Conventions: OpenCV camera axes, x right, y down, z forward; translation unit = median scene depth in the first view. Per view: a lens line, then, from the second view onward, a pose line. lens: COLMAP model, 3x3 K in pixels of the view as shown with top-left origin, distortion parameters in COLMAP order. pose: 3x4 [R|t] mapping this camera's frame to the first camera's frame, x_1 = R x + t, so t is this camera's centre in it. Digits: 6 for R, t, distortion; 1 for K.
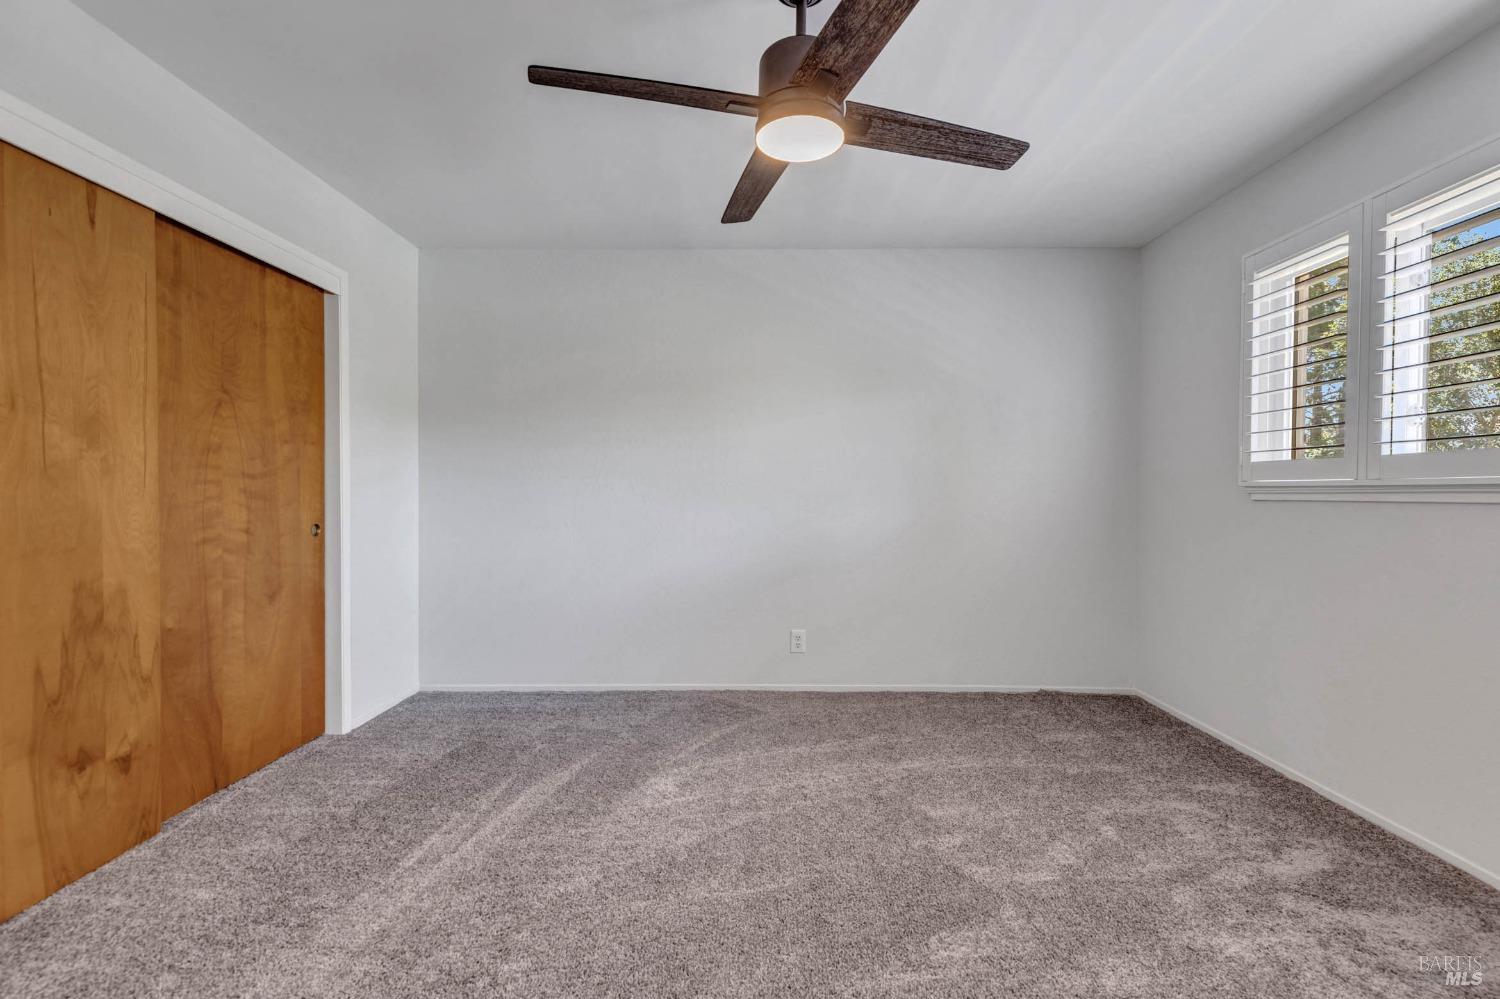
lens RADIAL K [[684.7, 0, 744.9], [0, 684.7, 498.4], [0, 0, 1]] dist [0.007050, -0.001001]
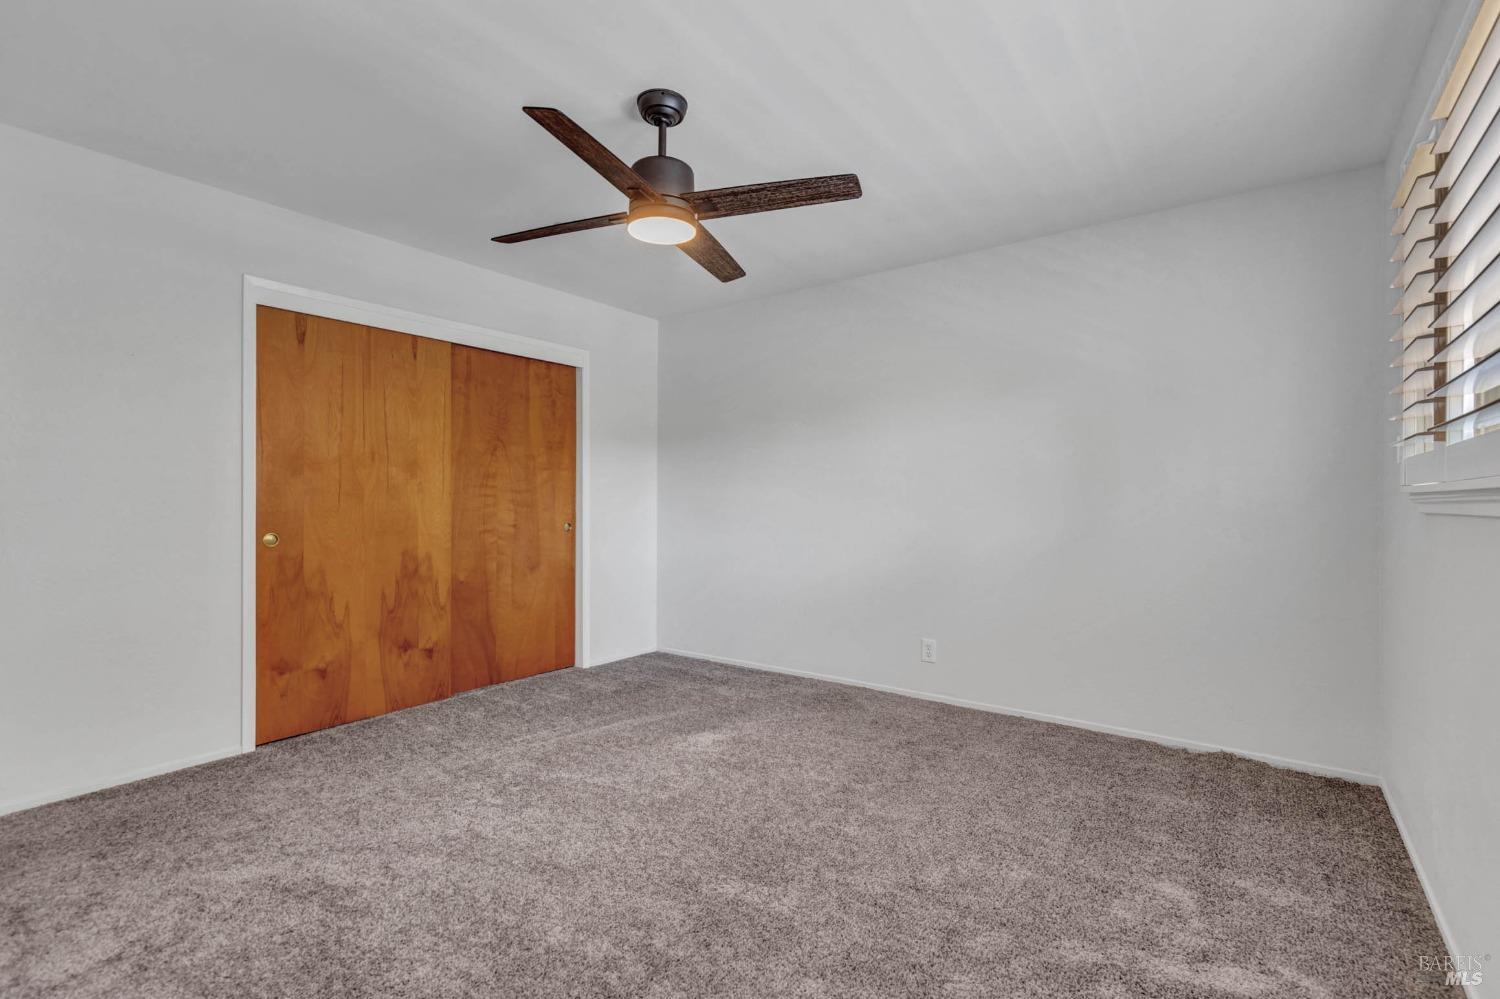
lens RADIAL K [[684.7, 0, 740.6], [0, 684.7, 495.7], [0, 0, 1]] dist [0.007050, -0.001001]
pose [[0.801286, -0.005560, -0.598256, 0.678309], [-0.005450, 0.999847, -0.016591, 0.000066], [0.598257, 0.016555, 0.801133, 0.038214]]
